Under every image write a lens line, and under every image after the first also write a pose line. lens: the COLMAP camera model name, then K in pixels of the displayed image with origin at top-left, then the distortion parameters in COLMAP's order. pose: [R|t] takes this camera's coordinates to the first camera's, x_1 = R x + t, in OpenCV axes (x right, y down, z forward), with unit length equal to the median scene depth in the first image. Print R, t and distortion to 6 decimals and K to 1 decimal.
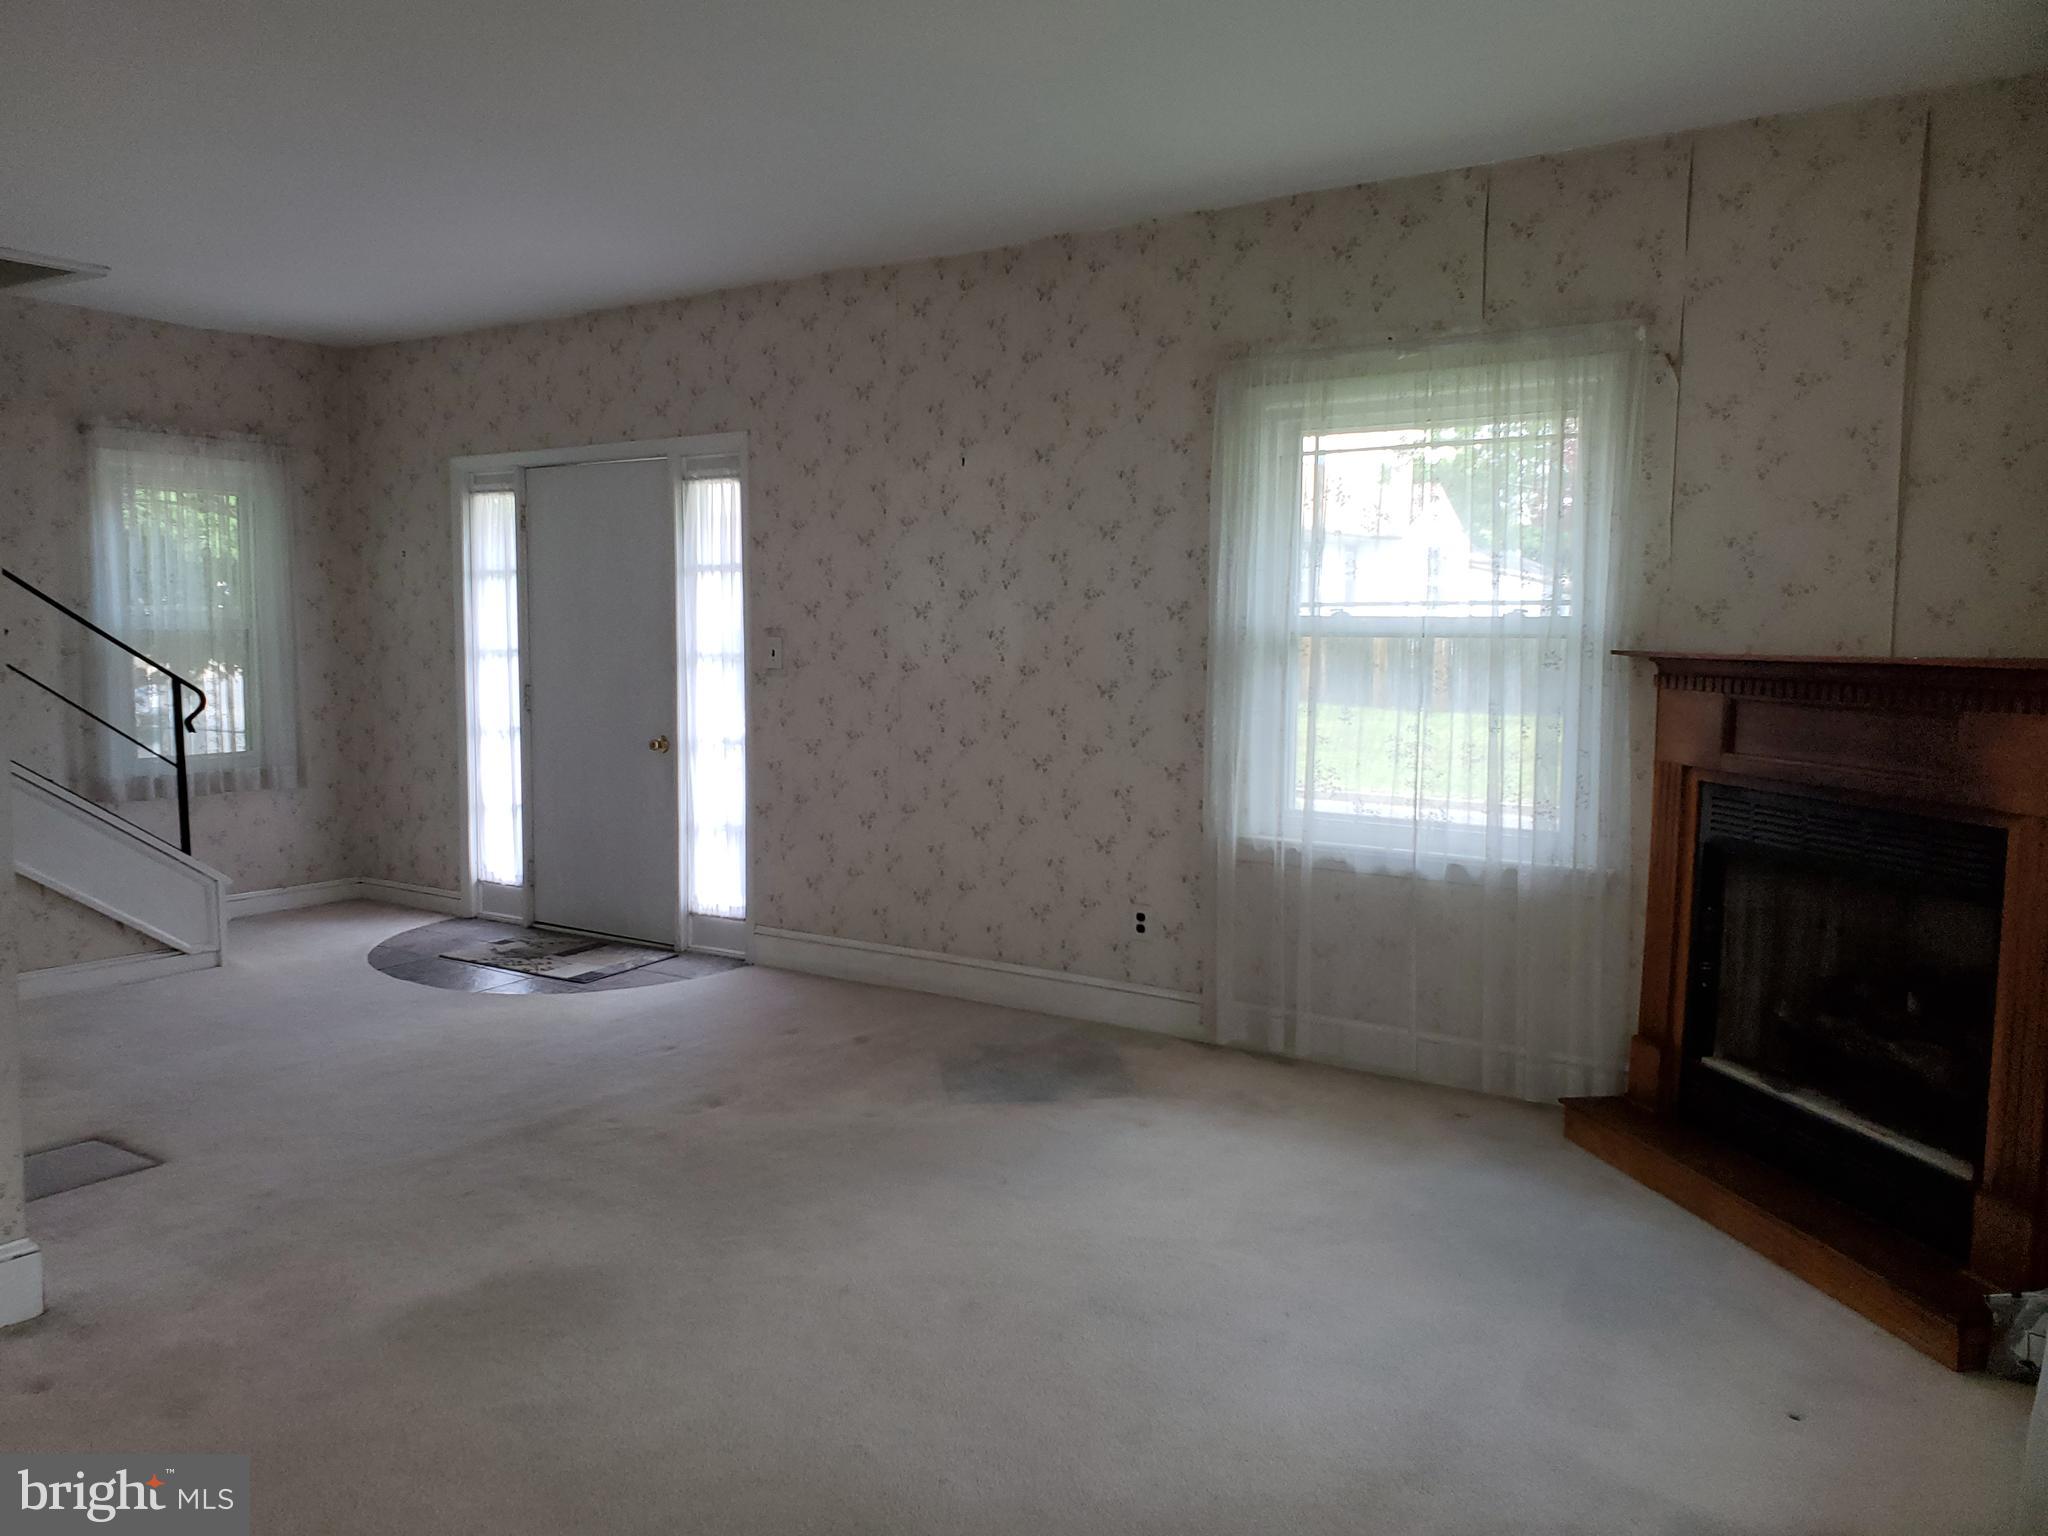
lens RADIAL K [[1584.3, 0, 1016.3], [0, 1584.3, 780.4], [0, 0, 1]] dist [0.052019, -0.027425]
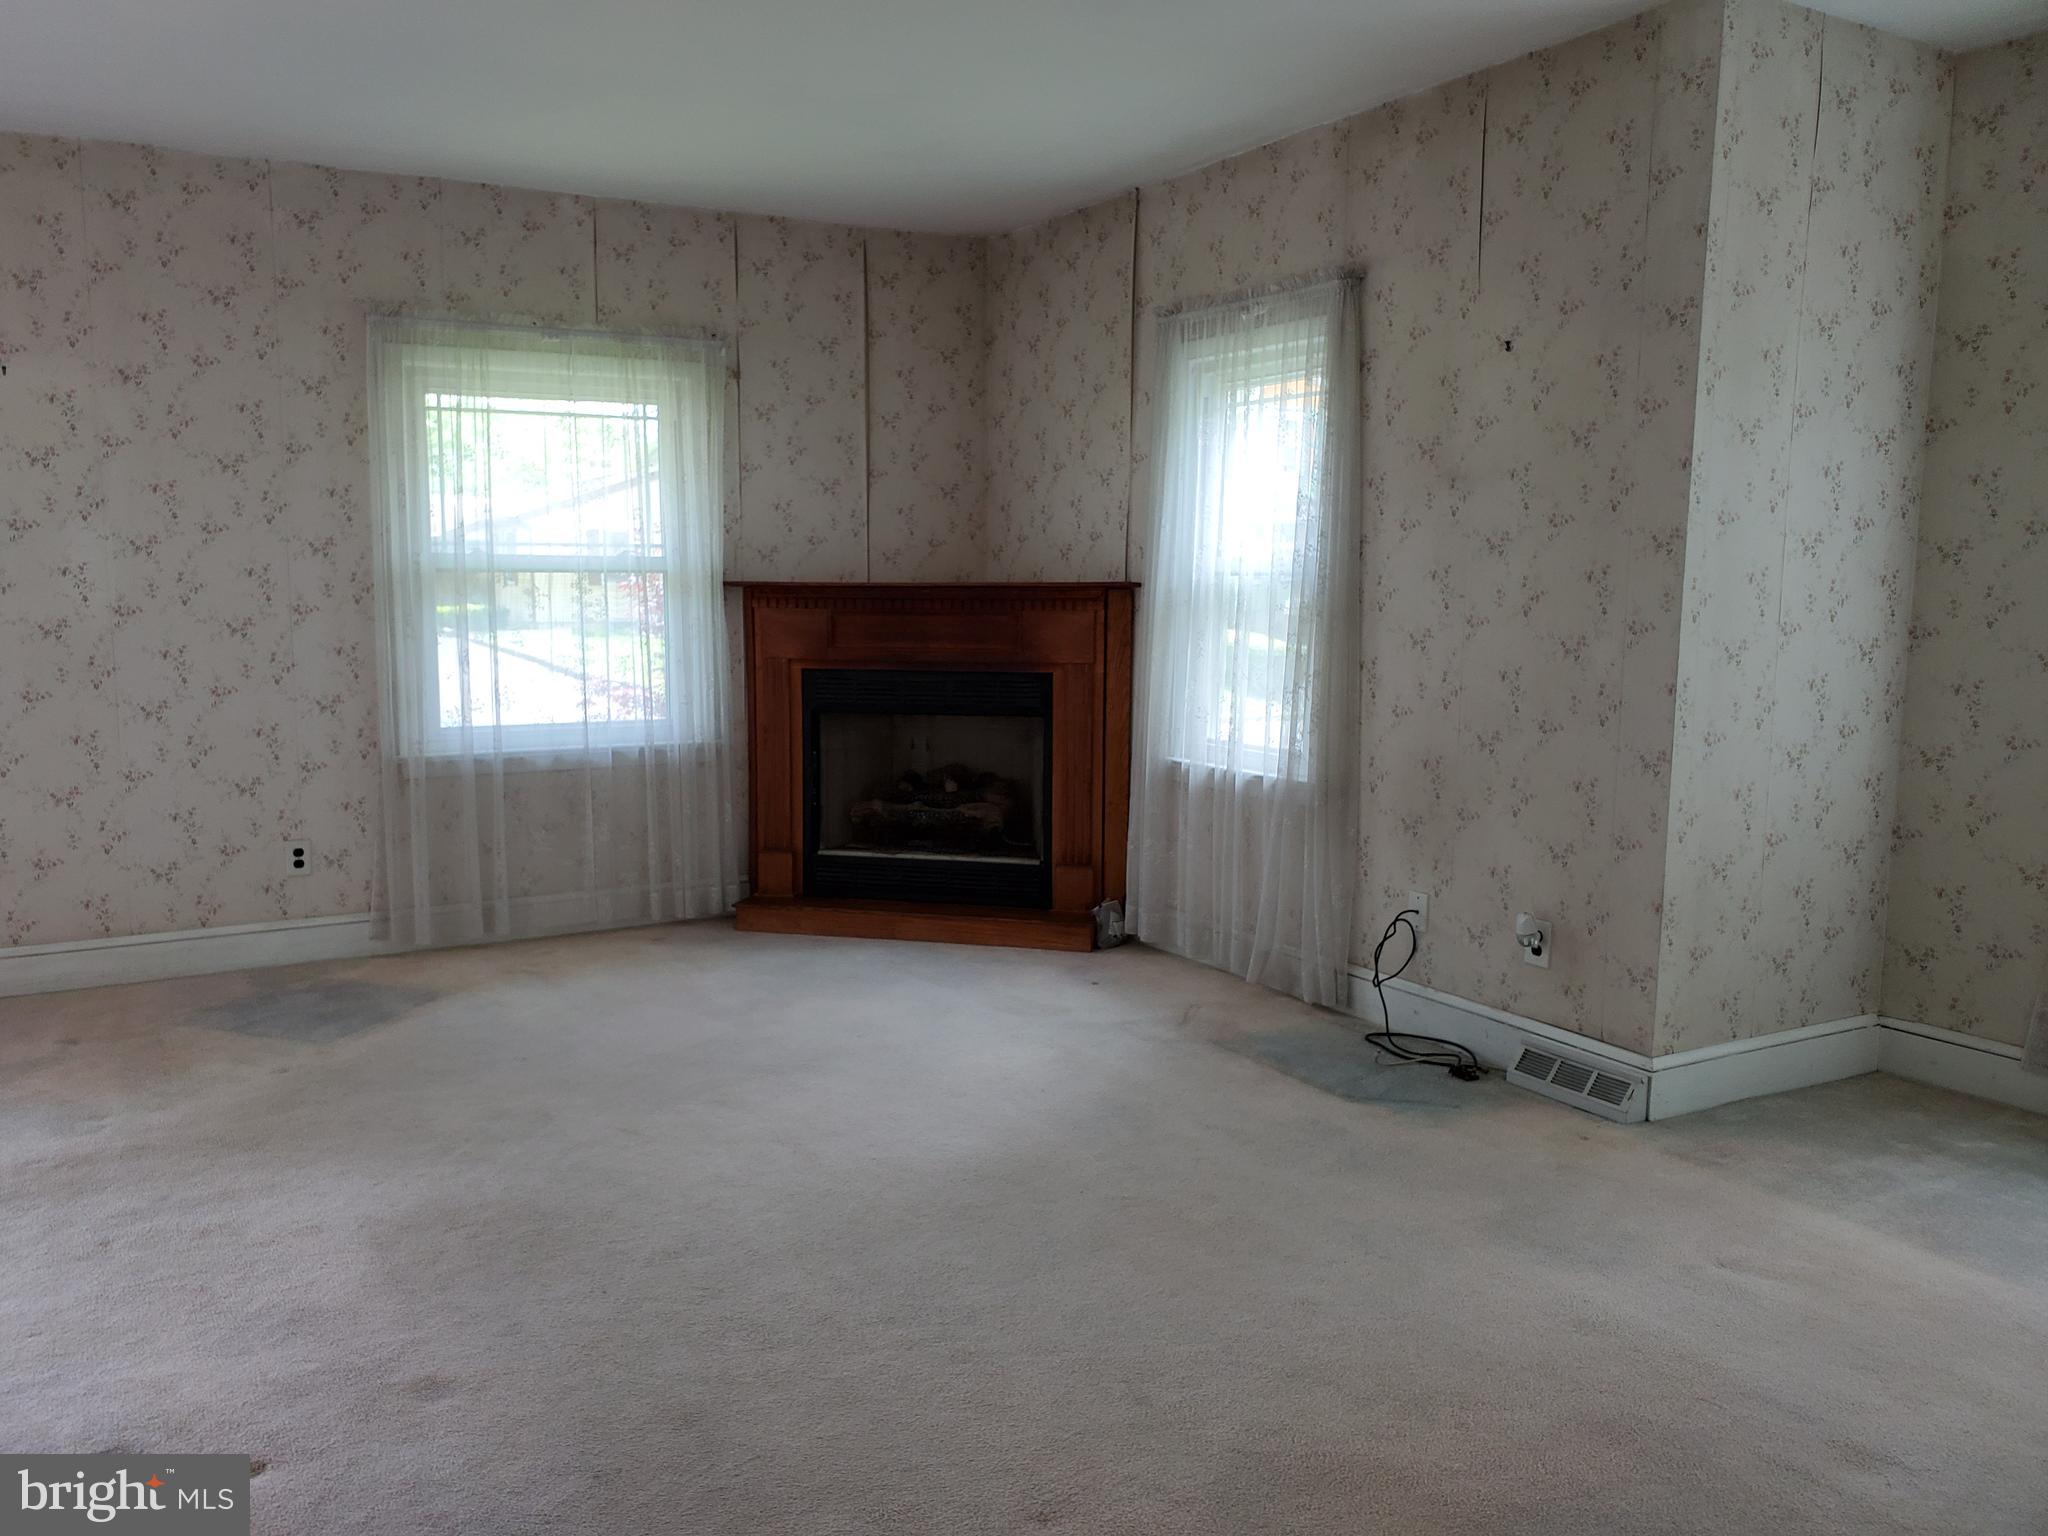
lens RADIAL K [[1692.1, 0, 1008.3], [0, 1692.1, 748.4], [0, 0, 1]] dist [0.048795, -0.028534]
pose [[0.420791, -0.103214, 0.901267, -0.787715], [0.090035, 0.993353, 0.071723, -0.018400], [-0.902678, 0.050965, 0.427287, 0.143057]]
